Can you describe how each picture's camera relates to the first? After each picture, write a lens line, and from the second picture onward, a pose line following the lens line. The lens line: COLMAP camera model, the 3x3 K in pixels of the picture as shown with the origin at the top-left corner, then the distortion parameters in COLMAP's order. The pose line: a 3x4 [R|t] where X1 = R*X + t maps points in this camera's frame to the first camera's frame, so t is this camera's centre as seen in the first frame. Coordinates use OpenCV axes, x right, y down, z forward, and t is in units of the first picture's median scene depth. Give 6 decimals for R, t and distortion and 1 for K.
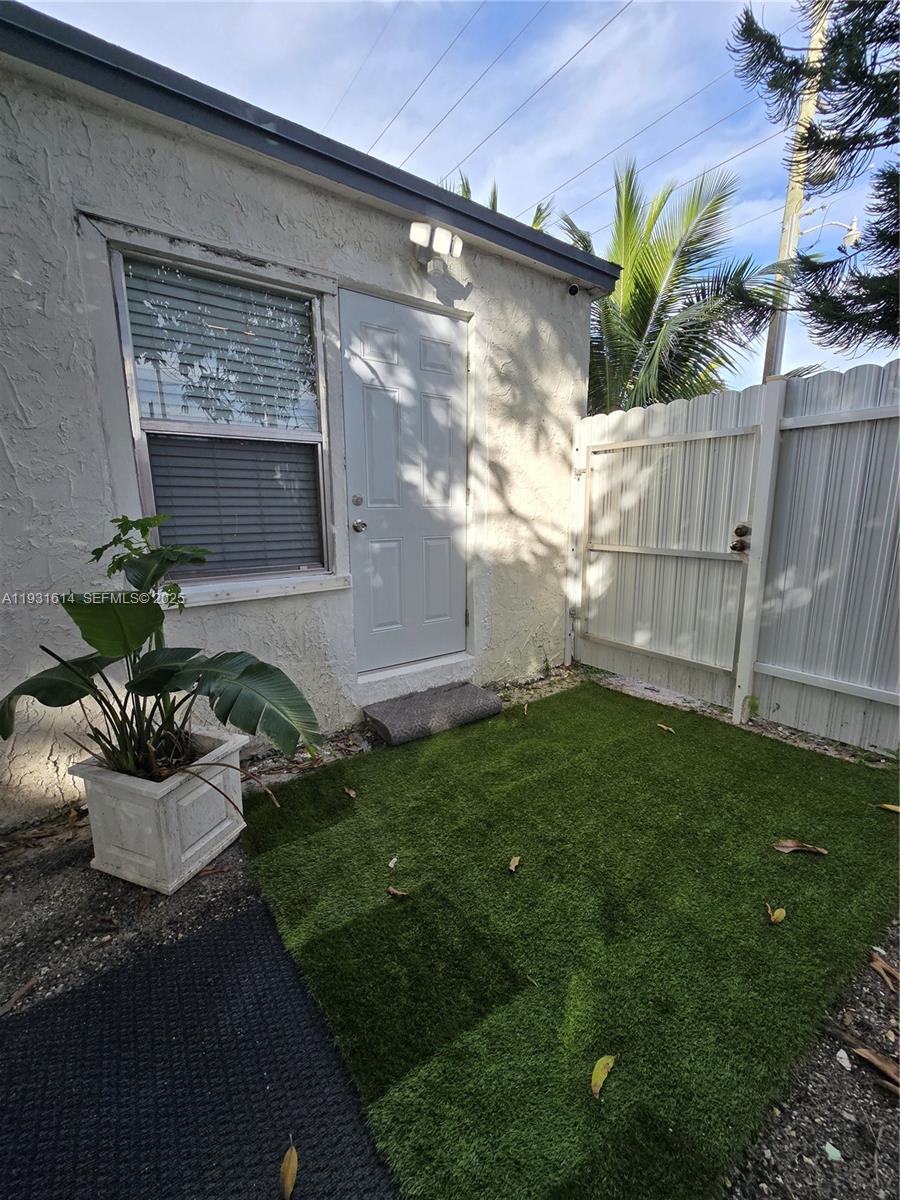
lens RADIAL K [[489.5, 0, 453.5], [0, 489.5, 603.6], [0, 0, 1]] dist [-0.005432, 0.001584]
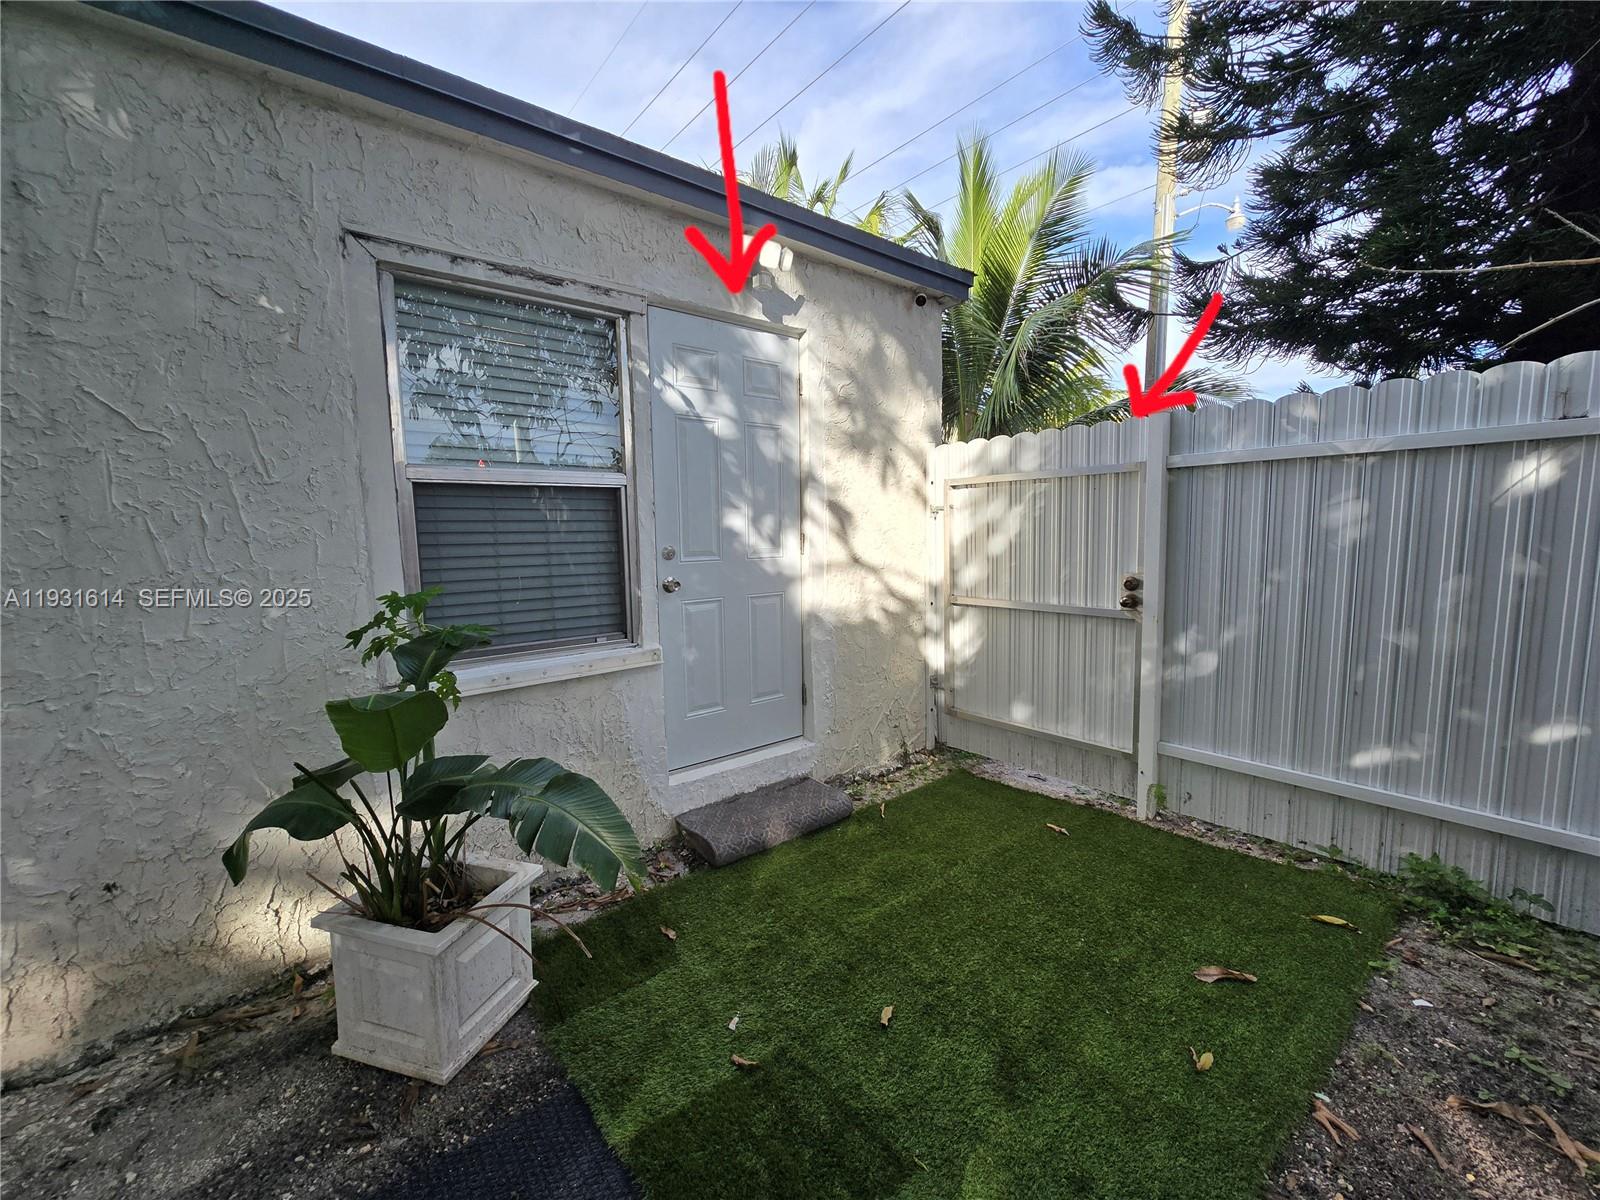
lens RADIAL K [[652.7, 0, 807.5], [0, 652.7, 598.4], [0, 0, 1]] dist [-0.005432, 0.001584]
pose [[0.997745, -0.017535, 0.064793, -0.046199], [0.023299, 0.995731, -0.089309, -0.043051], [-0.062950, 0.090617, 0.993894, -0.087923]]
